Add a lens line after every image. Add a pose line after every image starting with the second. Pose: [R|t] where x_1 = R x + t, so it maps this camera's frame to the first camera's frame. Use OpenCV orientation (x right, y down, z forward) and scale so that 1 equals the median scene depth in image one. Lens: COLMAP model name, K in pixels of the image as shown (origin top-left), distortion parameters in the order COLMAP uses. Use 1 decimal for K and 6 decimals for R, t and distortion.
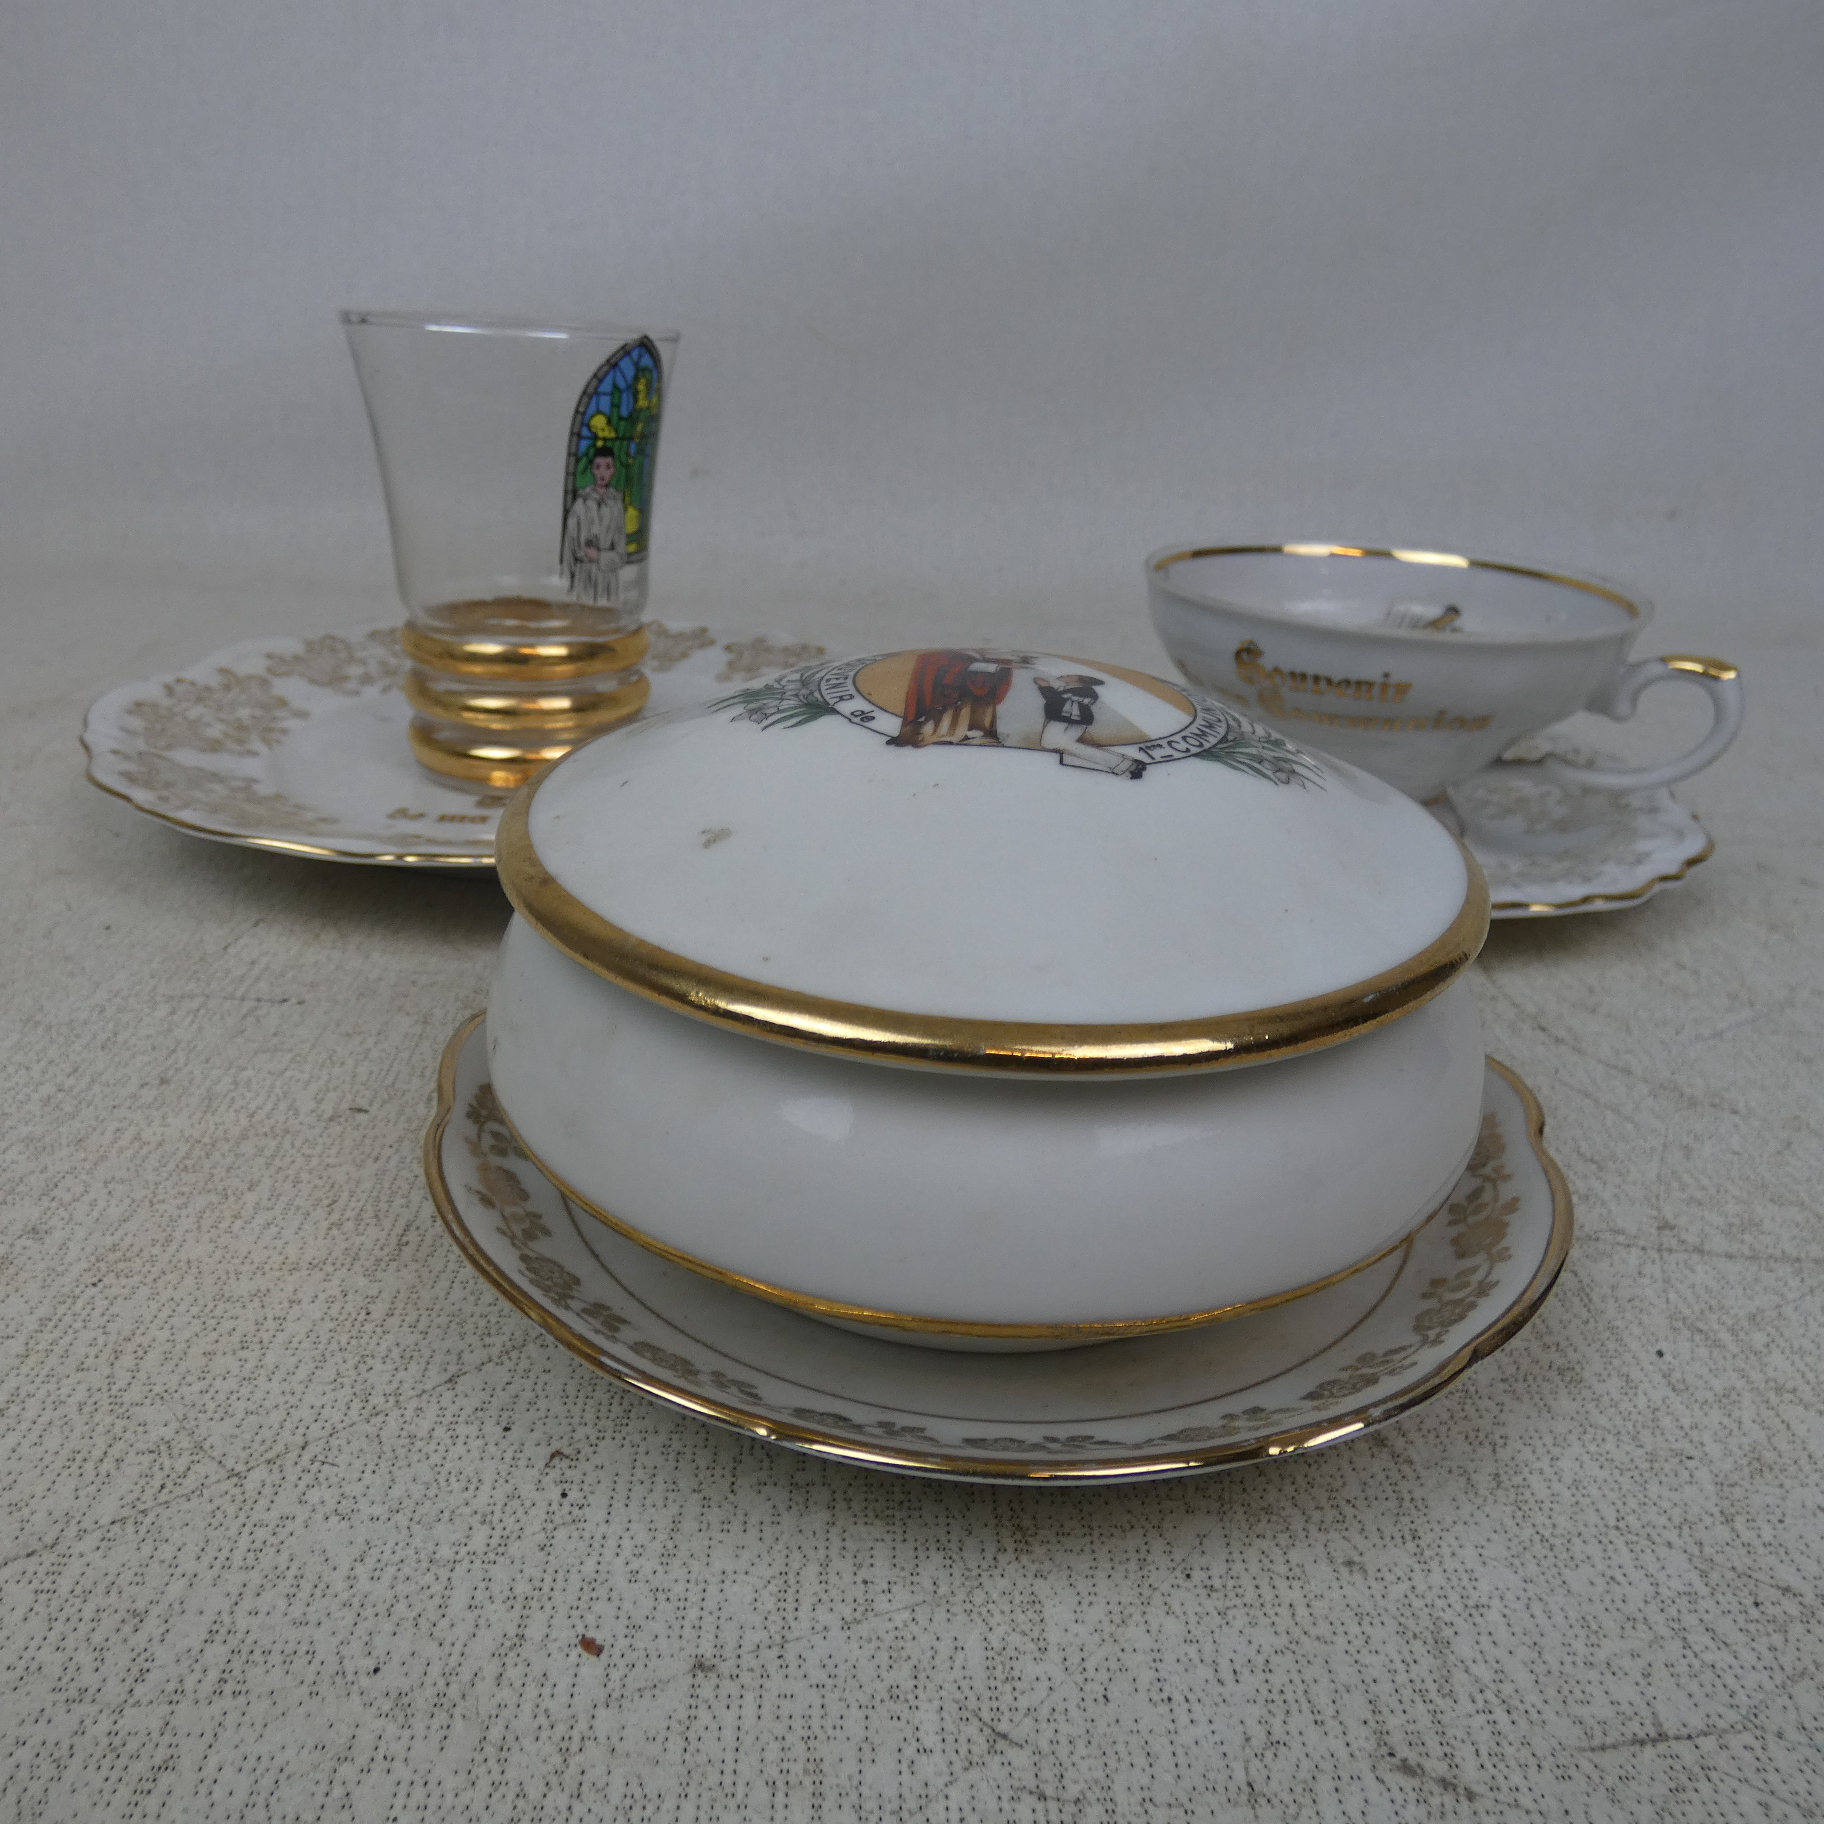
lens RADIAL K [[1463.9, 0, 911.8], [0, 1463.9, 903.3], [0, 0, 1]] dist [0.015098, -0.016593]
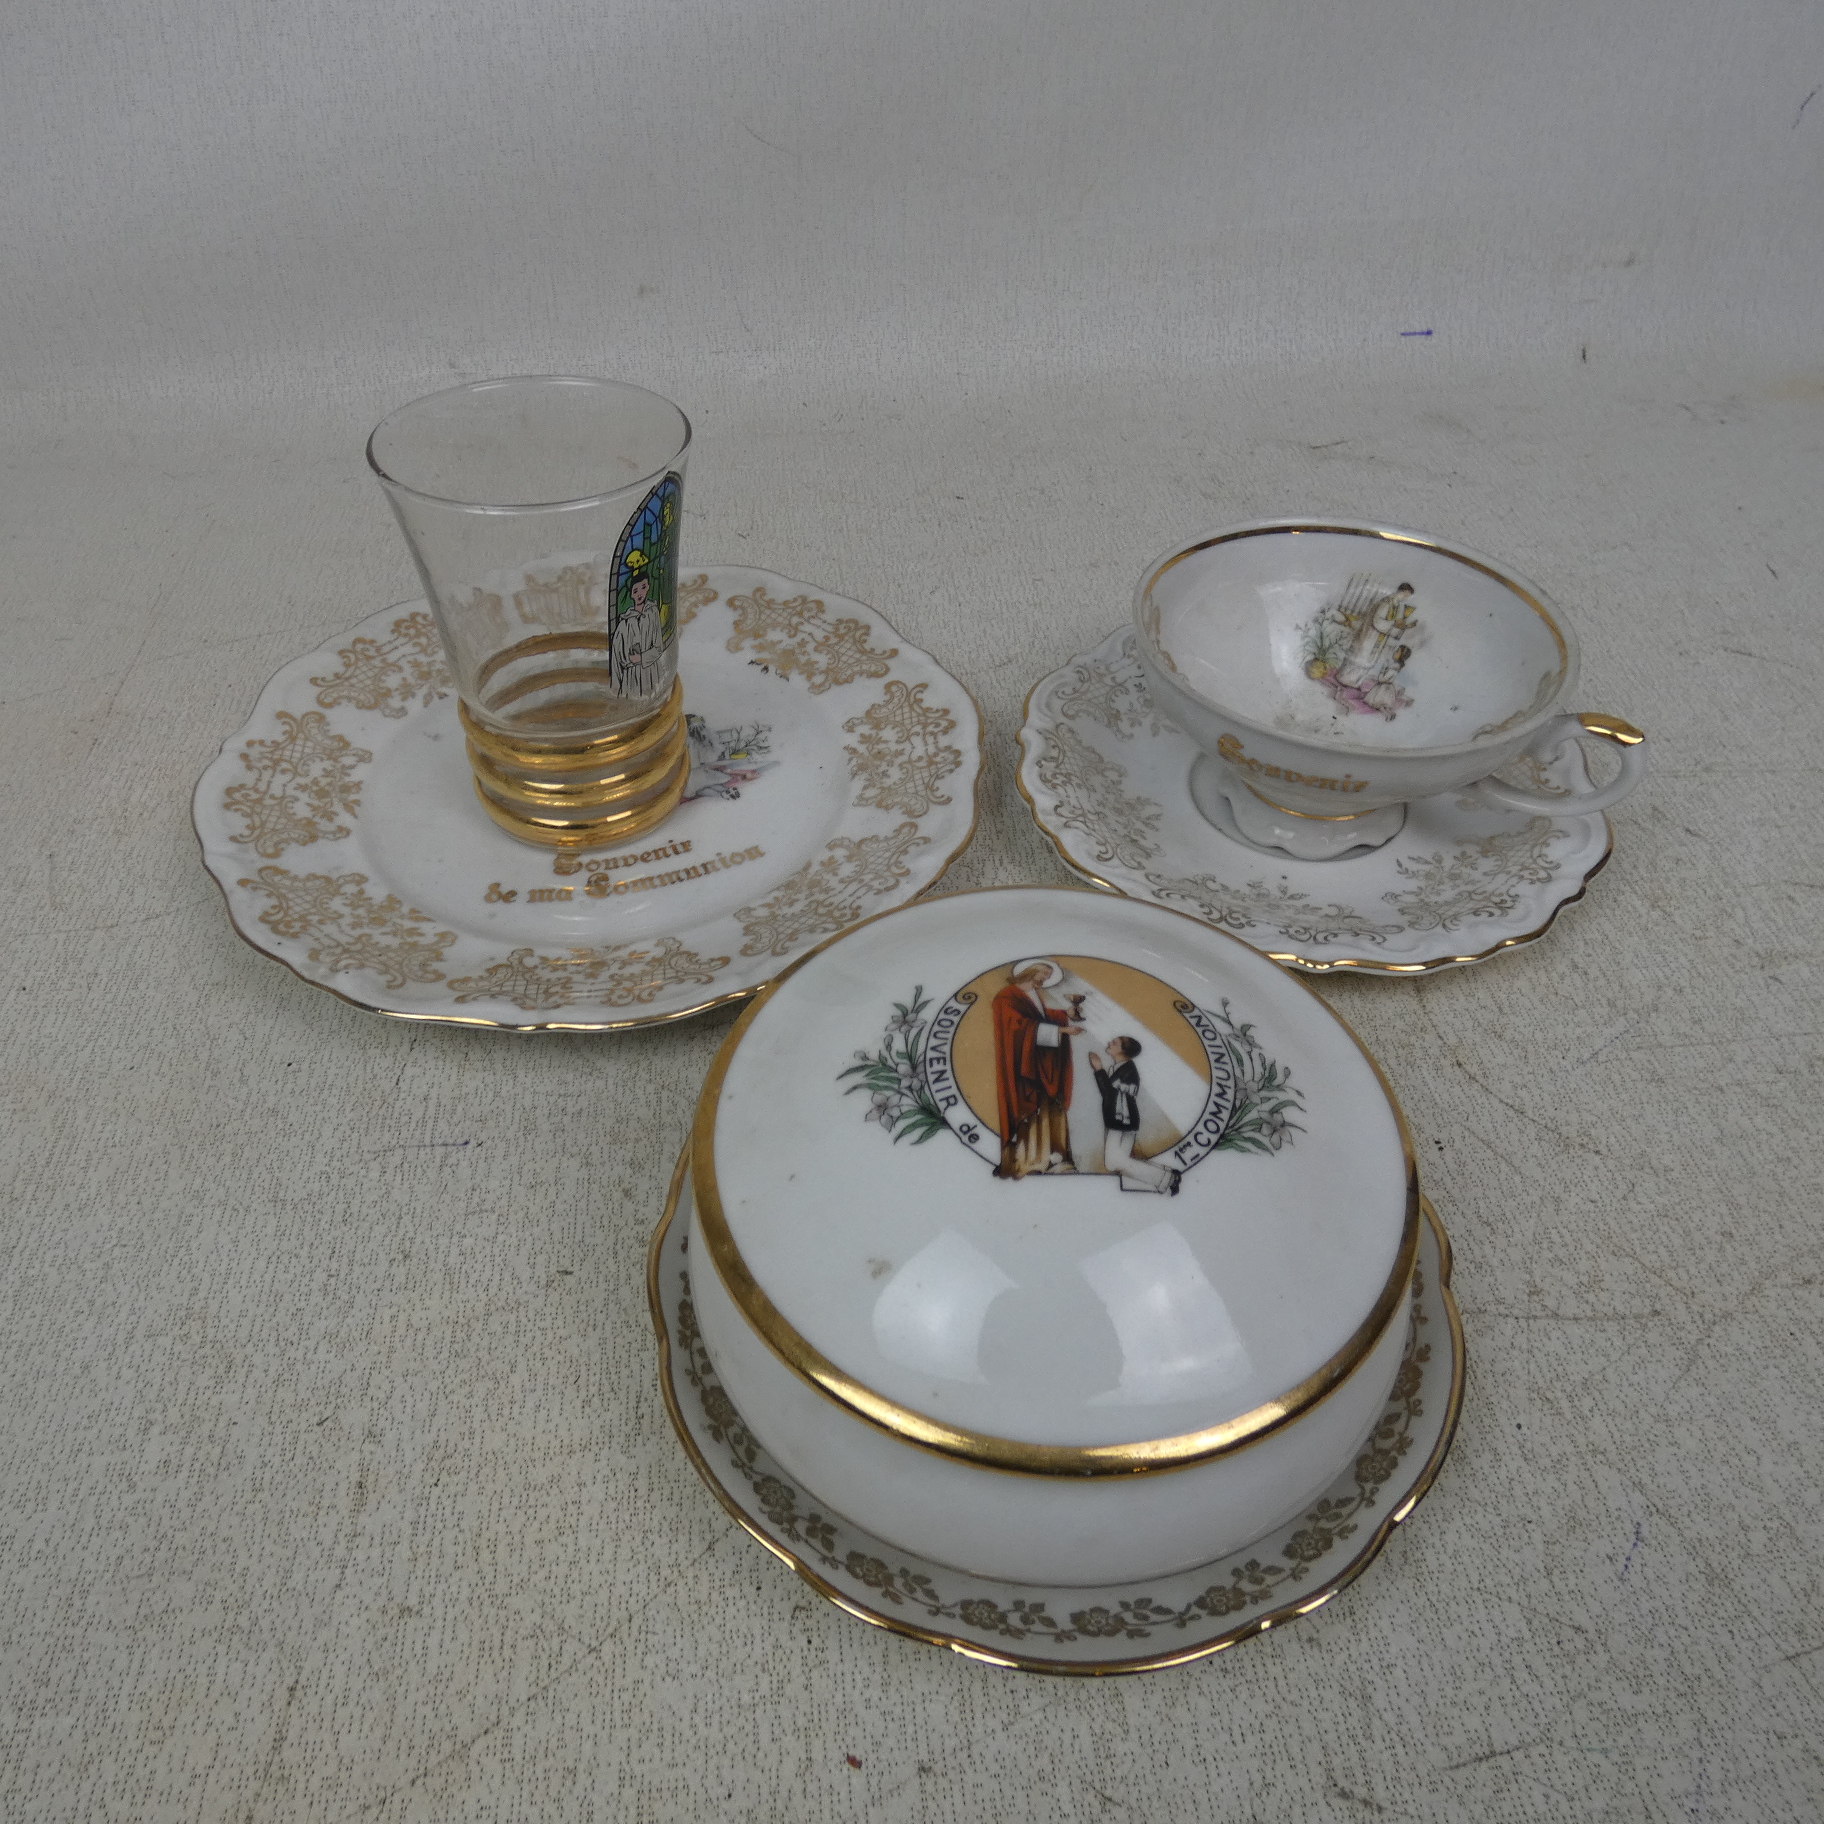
lens RADIAL K [[1463.9, 0, 919.7], [0, 1463.9, 910.8], [0, 0, 1]] dist [0.015098, -0.016593]
pose [[0.996643, -0.073591, 0.035881, -0.116164], [0.057541, 0.941370, 0.332432, -0.800967], [-0.058242, -0.329251, 0.942444, -0.202539]]
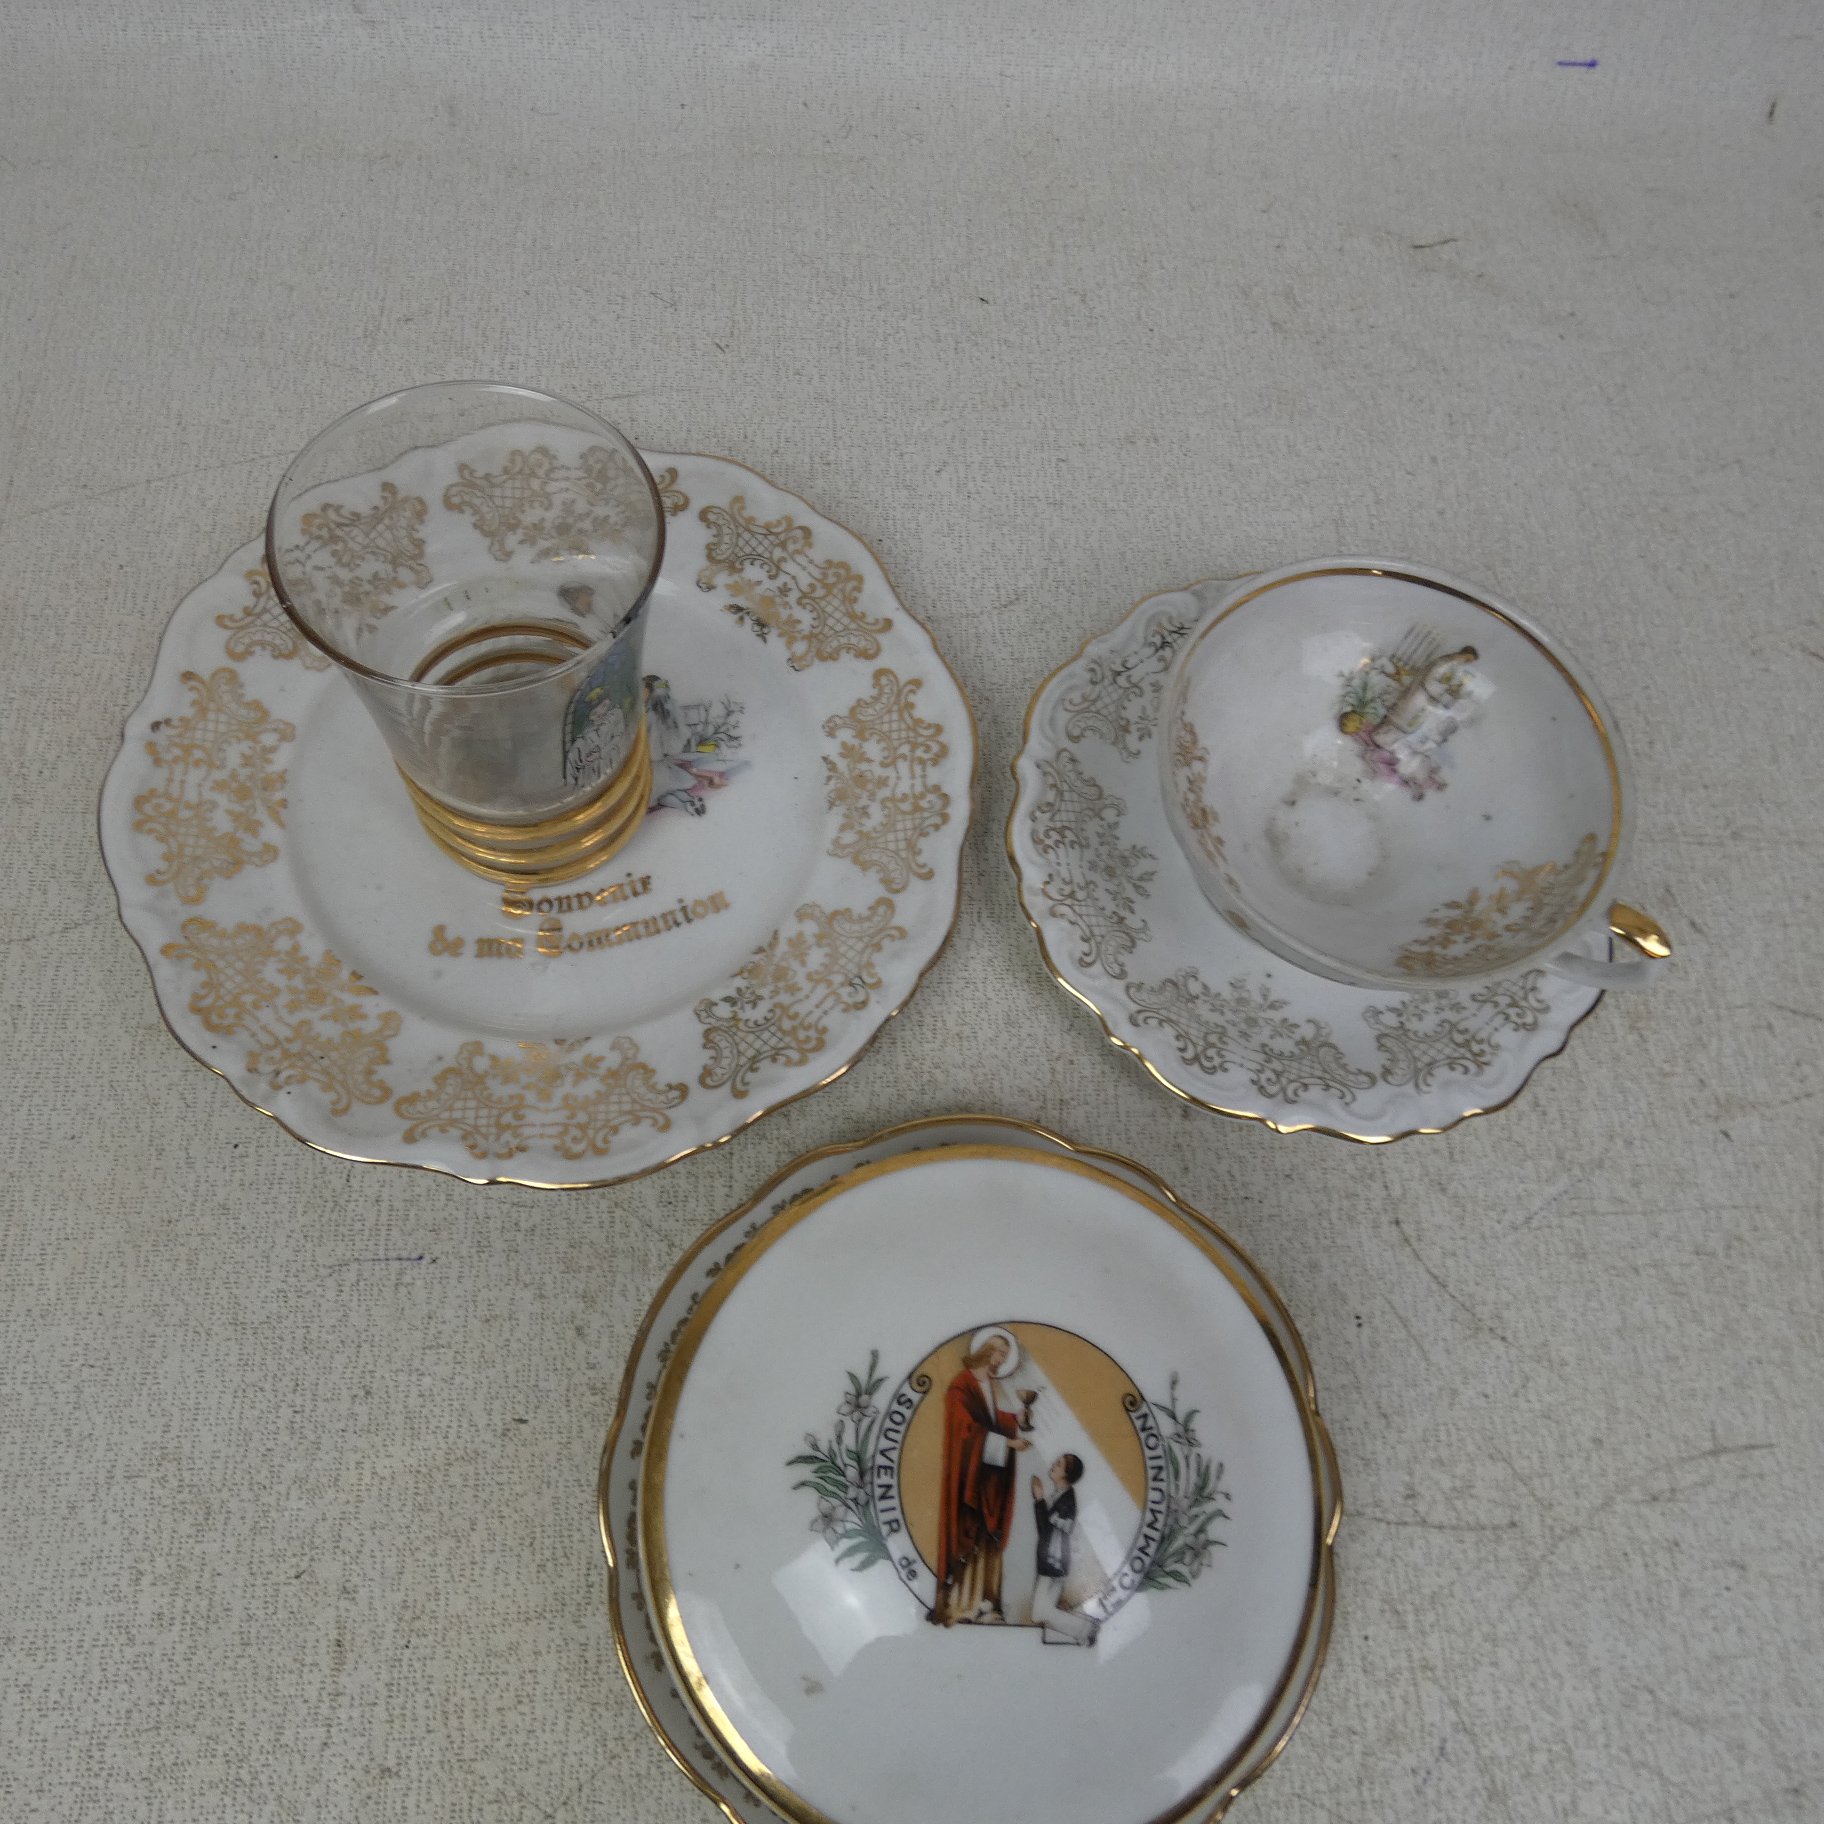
lens RADIAL K [[1463.9, 0, 915.6], [0, 1463.9, 921.6], [0, 0, 1]] dist [0.015098, -0.016593]
pose [[0.998633, 0.005407, 0.051997, -0.107261], [-0.039765, 0.724250, 0.688390, -1.618242], [-0.033937, -0.689517, 0.723474, 0.424962]]
